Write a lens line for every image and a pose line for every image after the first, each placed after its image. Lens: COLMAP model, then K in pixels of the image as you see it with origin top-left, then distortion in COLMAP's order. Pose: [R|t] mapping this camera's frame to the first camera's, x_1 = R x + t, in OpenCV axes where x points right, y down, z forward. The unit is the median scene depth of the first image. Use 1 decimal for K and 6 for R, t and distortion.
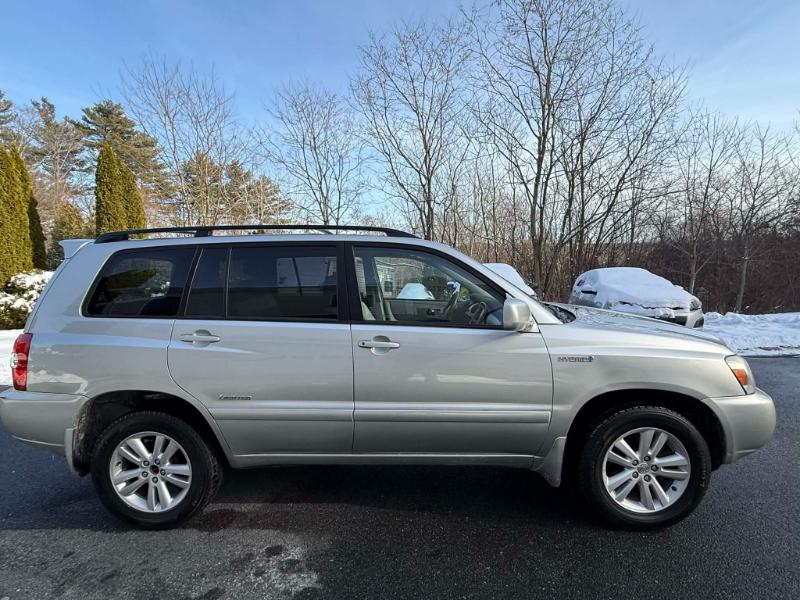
lens RADIAL K [[401.7, 0, 396.5], [0, 401.7, 301.4], [0, 0, 1]] dist [-0.000716, 0.000041]
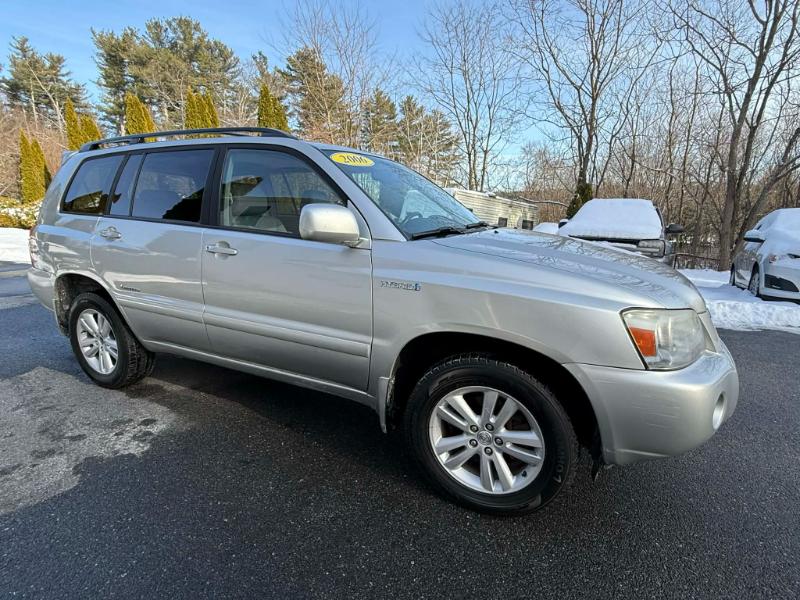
lens RADIAL K [[401.7, 0, 396.5], [0, 401.7, 301.4], [0, 0, 1]] dist [-0.000716, 0.000041]
pose [[0.913223, 0.119969, -0.389399, 0.663291], [-0.061995, 0.985456, 0.158216, 0.043726], [0.402717, -0.120346, 0.907379, 0.244019]]
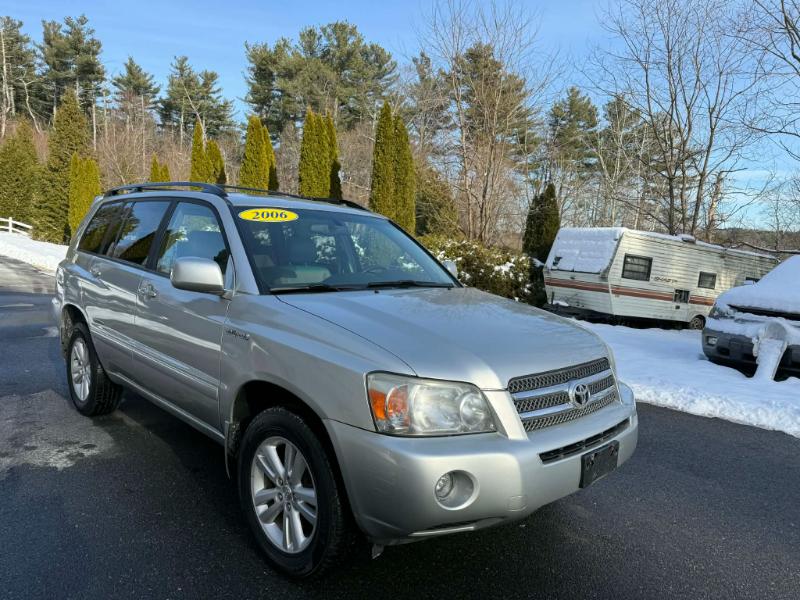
lens RADIAL K [[564.7, 0, 400.0], [0, 564.7, 300.0], [0, 0, 1]] dist [0.042704, -0.047030]
pose [[0.724393, 0.124958, -0.677968, 1.335822], [-0.118261, 0.991382, 0.056365, -0.035055], [0.679168, 0.039347, 0.732928, 0.302303]]
